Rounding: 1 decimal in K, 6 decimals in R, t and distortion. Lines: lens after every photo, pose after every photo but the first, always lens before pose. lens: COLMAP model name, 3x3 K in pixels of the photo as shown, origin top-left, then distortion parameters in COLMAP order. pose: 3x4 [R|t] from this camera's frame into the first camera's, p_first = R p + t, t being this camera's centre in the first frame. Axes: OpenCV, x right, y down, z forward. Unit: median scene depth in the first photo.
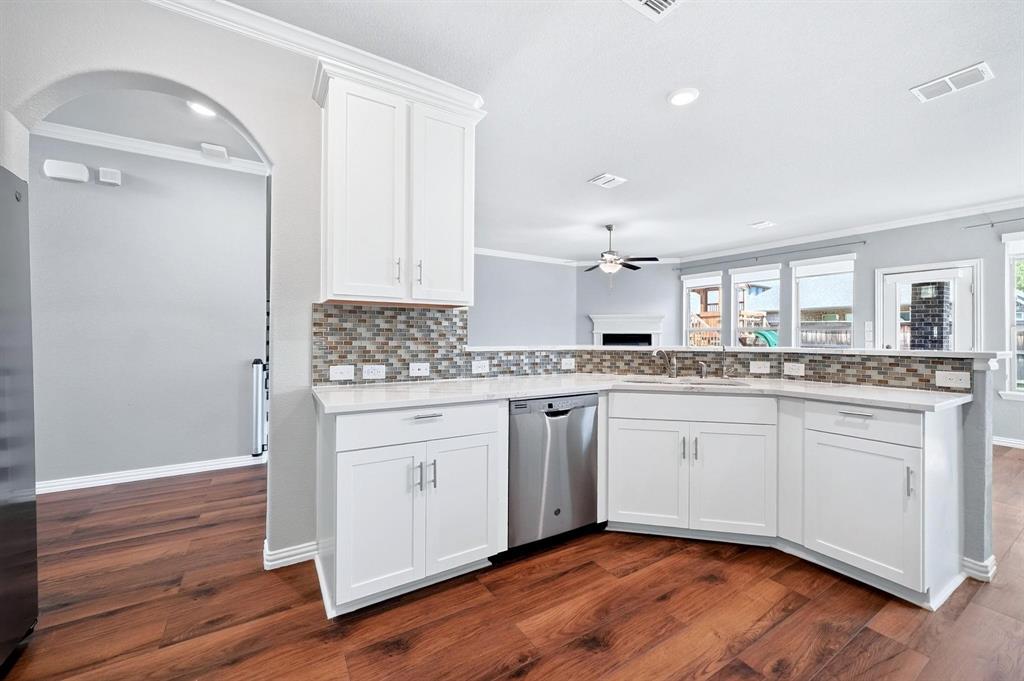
lens RADIAL K [[408.8, 0, 510.1], [0, 408.8, 332.8], [0, 0, 1]] dist [0.002359, 0.000066]
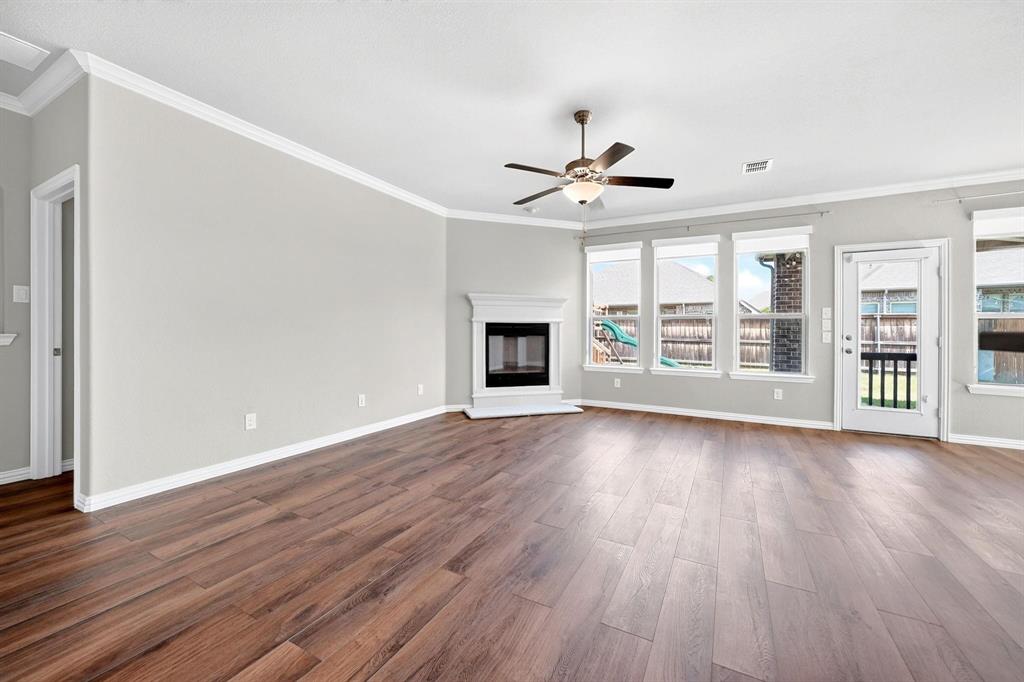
lens RADIAL K [[399.9, 0, 515.0], [0, 399.9, 333.5], [0, 0, 1]] dist [0.001221, -0.000054]
pose [[0.864125, -0.002830, 0.503269, -0.074138], [-0.004334, 0.999905, 0.013064, 0.013472], [-0.503258, -0.013470, 0.864031, 0.475041]]
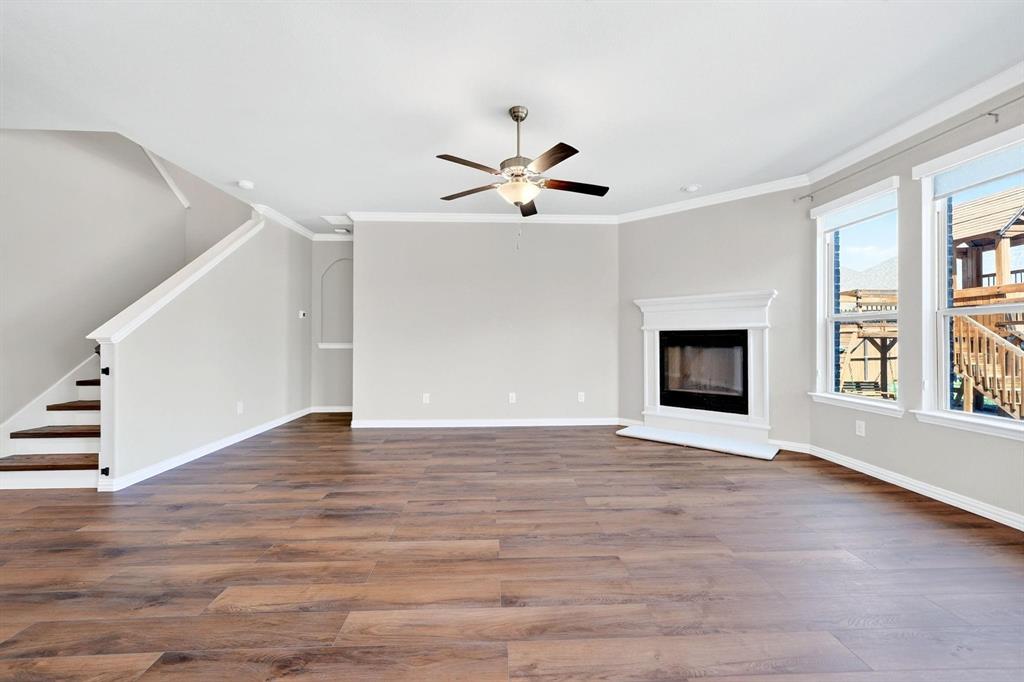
lens RADIAL K [[408.8, 0, 512.1], [0, 408.8, 338.3], [0, 0, 1]] dist [0.002359, 0.000066]
pose [[0.877183, -0.006643, -0.480111, 0.378969], [0.007560, 0.999971, -0.000024, 0.013354], [0.480097, -0.003608, 0.877208, 0.446092]]
